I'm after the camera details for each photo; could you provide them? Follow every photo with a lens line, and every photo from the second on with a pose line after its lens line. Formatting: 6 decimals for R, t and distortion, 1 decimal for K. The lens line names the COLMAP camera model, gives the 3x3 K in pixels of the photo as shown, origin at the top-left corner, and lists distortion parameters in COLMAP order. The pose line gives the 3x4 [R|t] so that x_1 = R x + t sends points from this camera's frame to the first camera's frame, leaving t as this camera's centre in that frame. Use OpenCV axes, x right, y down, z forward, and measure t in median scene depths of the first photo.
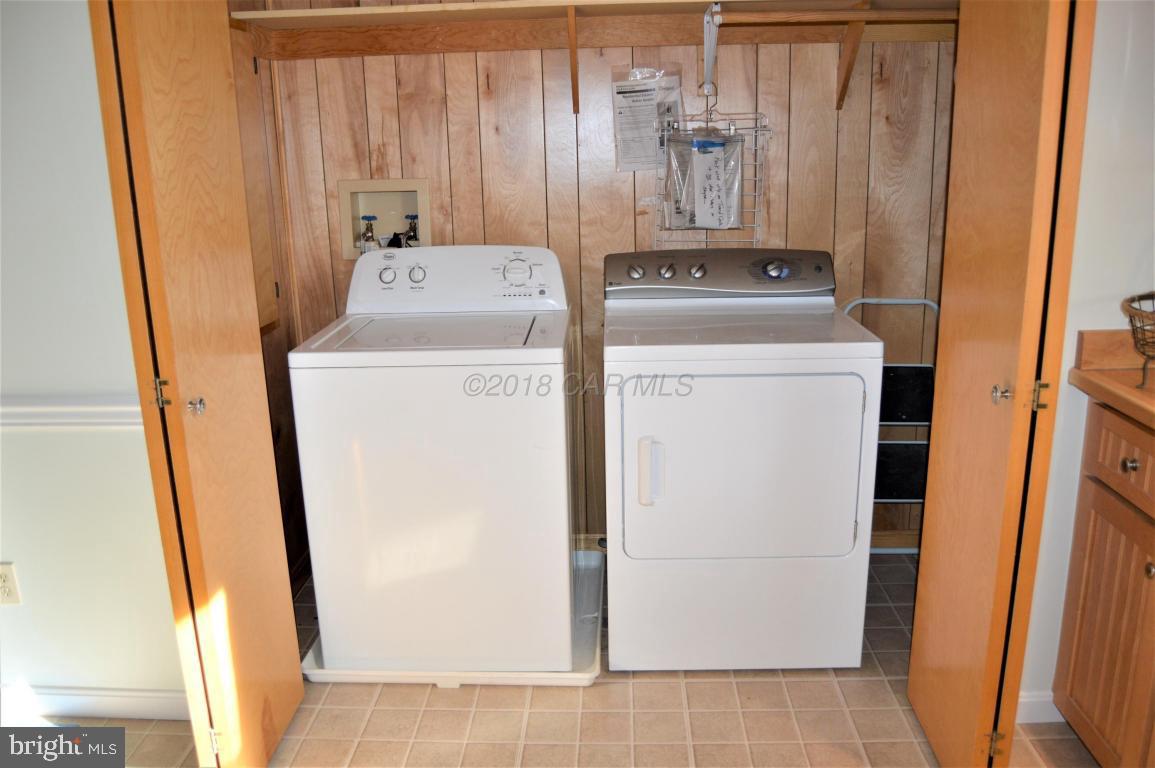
lens RADIAL K [[915.1, 0, 577.5], [0, 915.1, 384.0], [0, 0, 1]] dist [-0.087745, 0.007585]
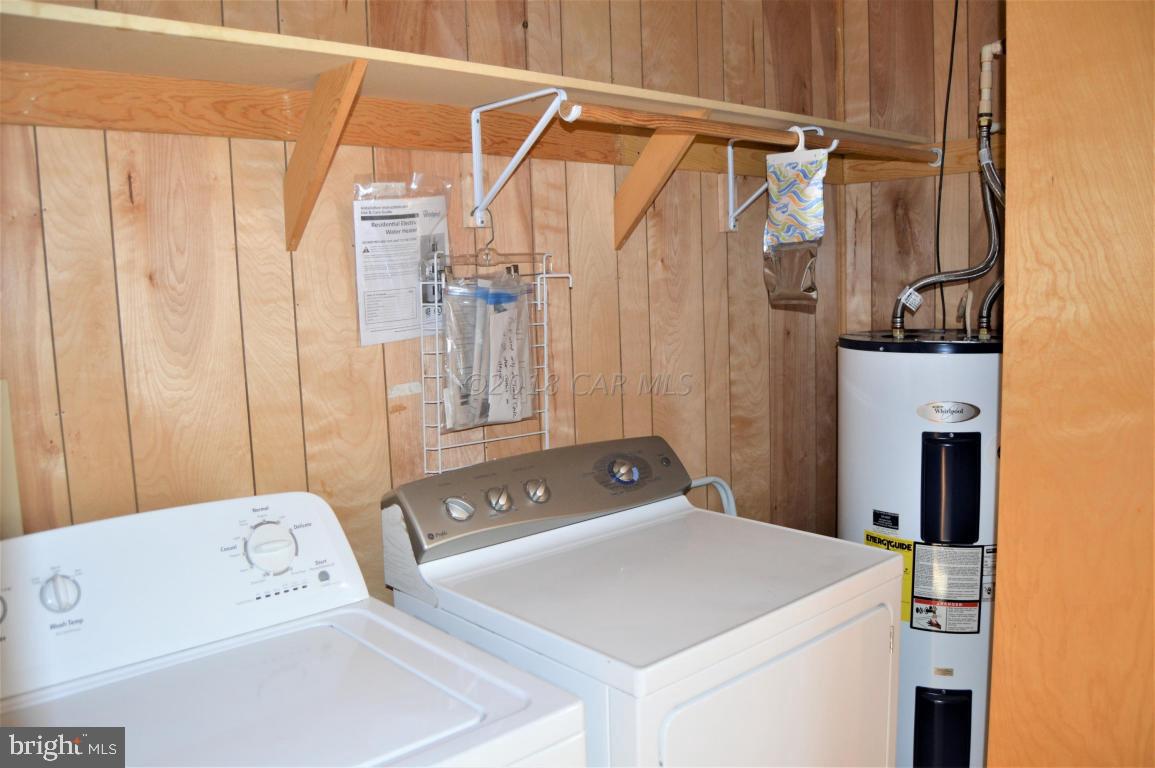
lens RADIAL K [[915.1, 0, 577.5], [0, 915.1, 384.0], [0, 0, 1]] dist [-0.087745, 0.007585]
pose [[0.721866, -0.078014, 0.687622, -0.275577], [0.186373, 0.978830, -0.084601, -0.132745], [-0.666464, 0.189225, 0.721123, 0.481406]]
